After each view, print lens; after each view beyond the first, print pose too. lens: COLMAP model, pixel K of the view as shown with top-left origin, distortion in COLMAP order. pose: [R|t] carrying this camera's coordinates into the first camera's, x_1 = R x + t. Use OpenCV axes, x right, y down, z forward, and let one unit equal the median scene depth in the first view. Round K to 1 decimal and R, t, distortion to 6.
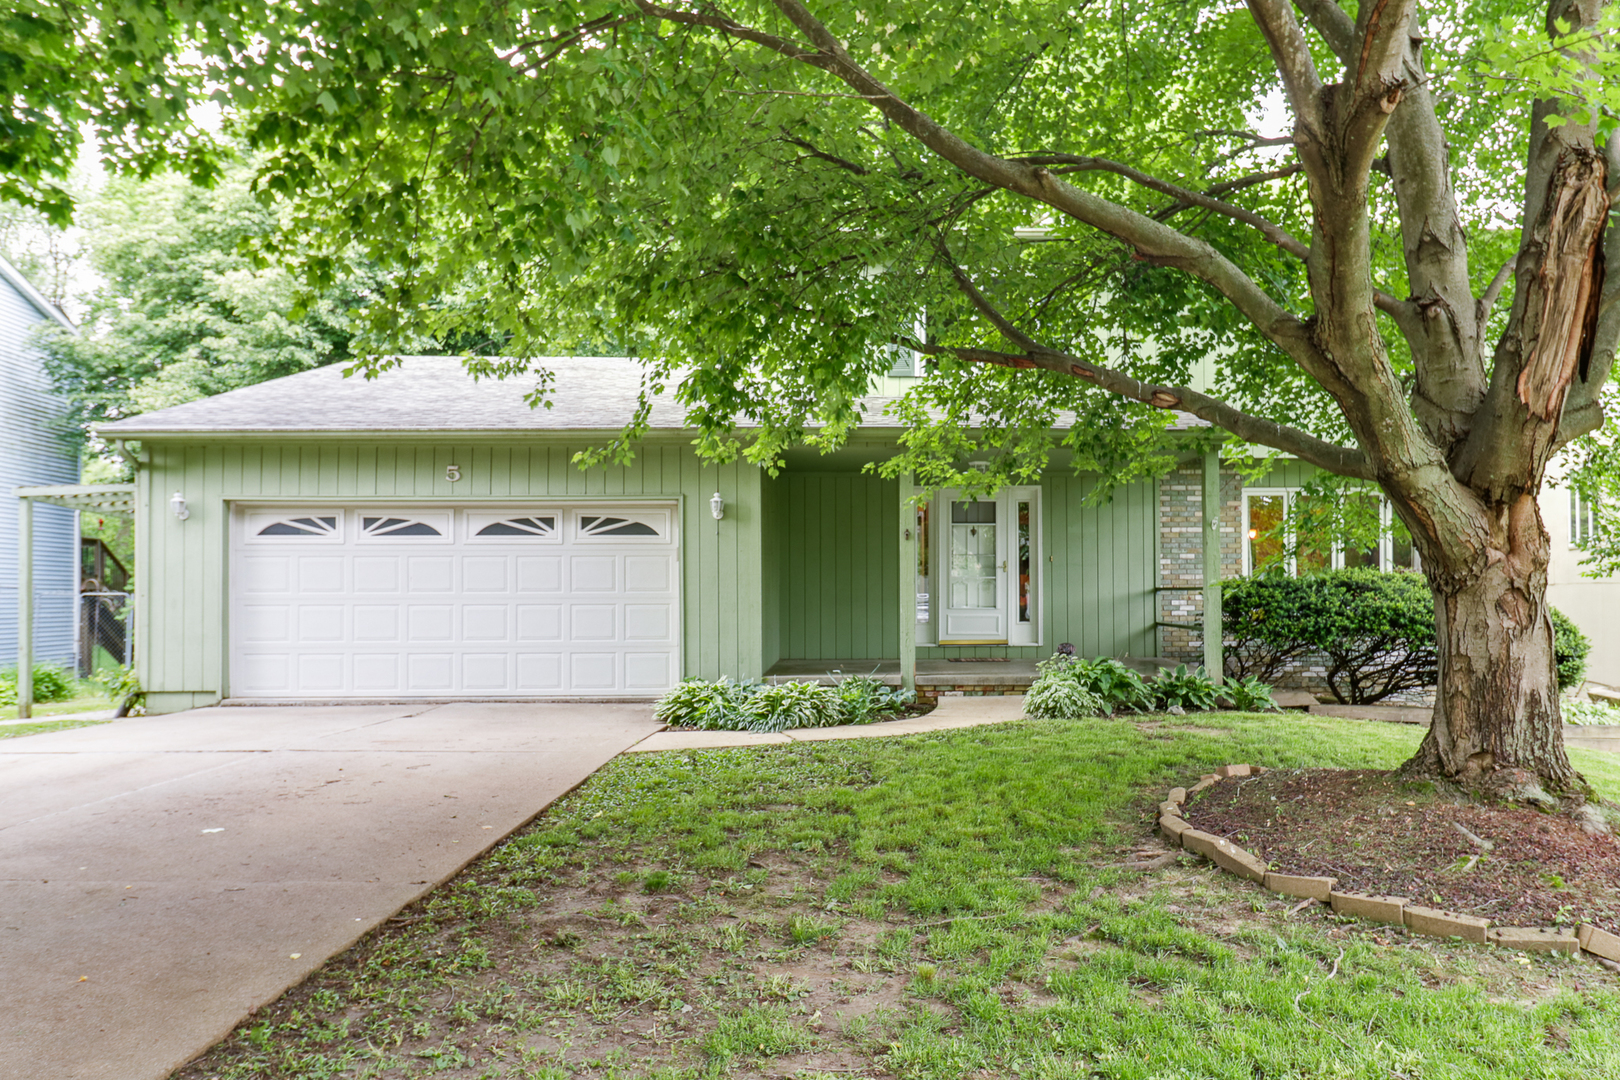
lens RADIAL K [[1158.8, 0, 824.0], [0, 1158.8, 590.1], [0, 0, 1]] dist [0.003064, -0.005244]
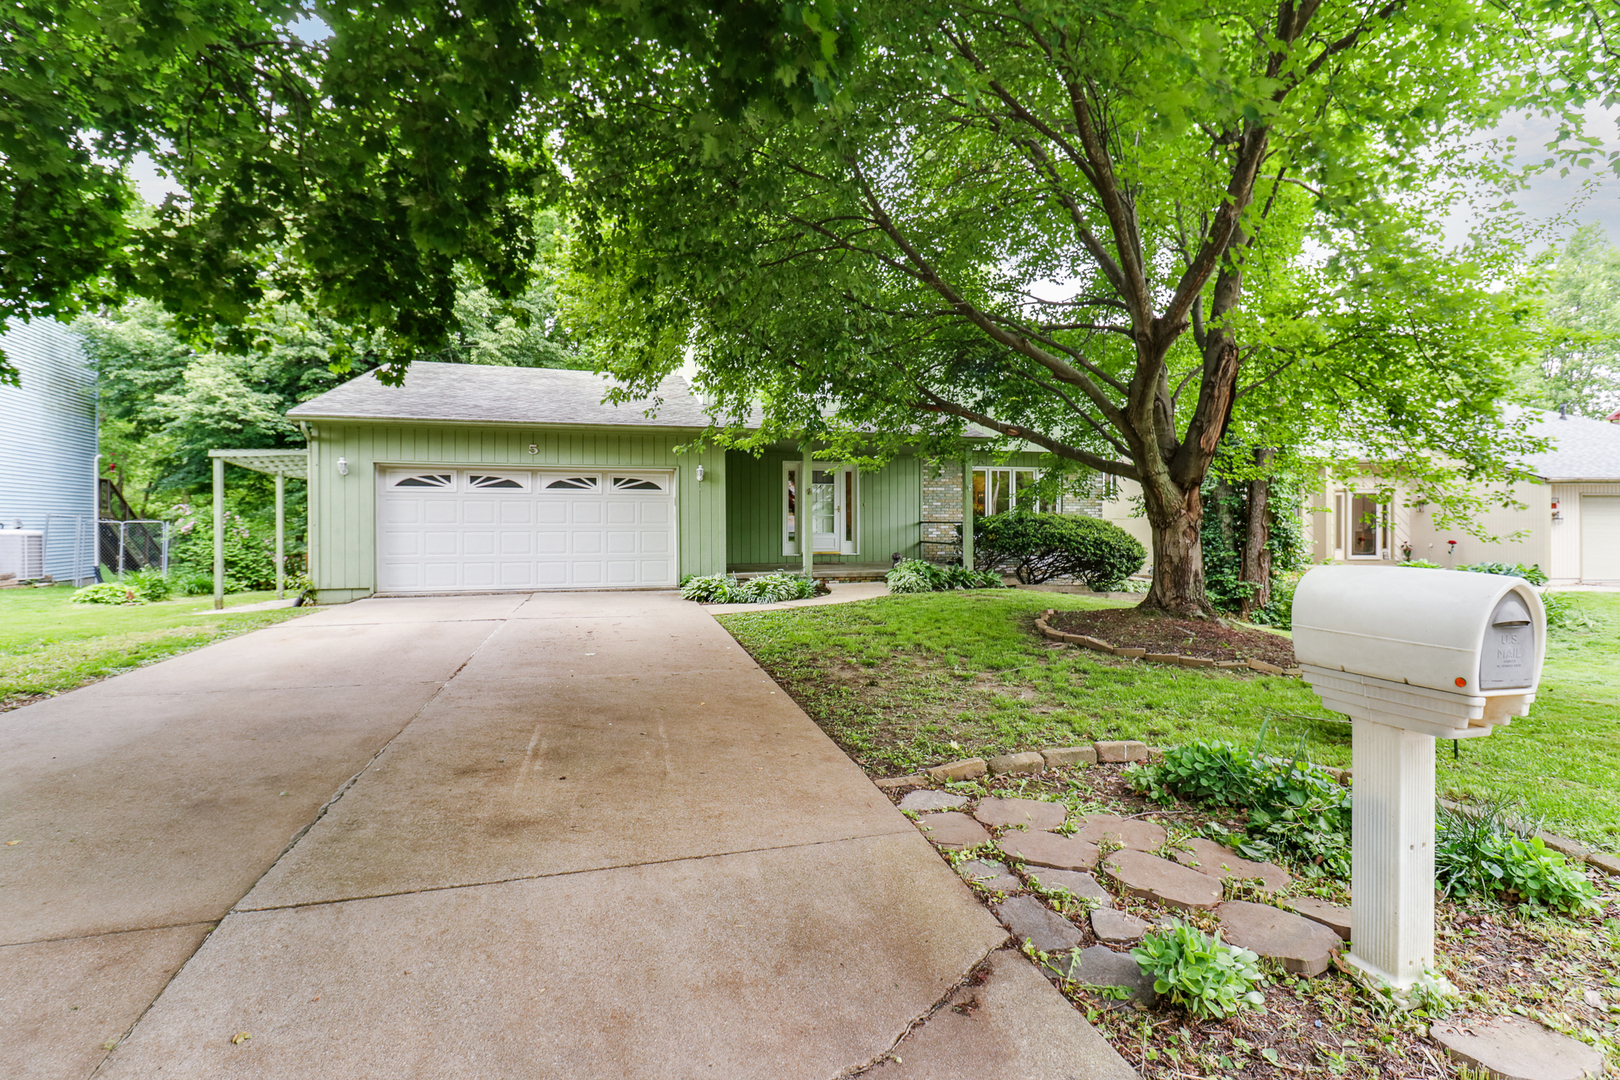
lens RADIAL K [[774.1, 0, 808.3], [0, 774.1, 537.3], [0, 0, 1]] dist [0.022343, -0.012385]
pose [[0.968131, -0.002406, 0.250435, -0.233484], [-0.003323, 0.999742, 0.022451, -0.005119], [-0.250424, -0.022567, 0.967873, -0.138045]]
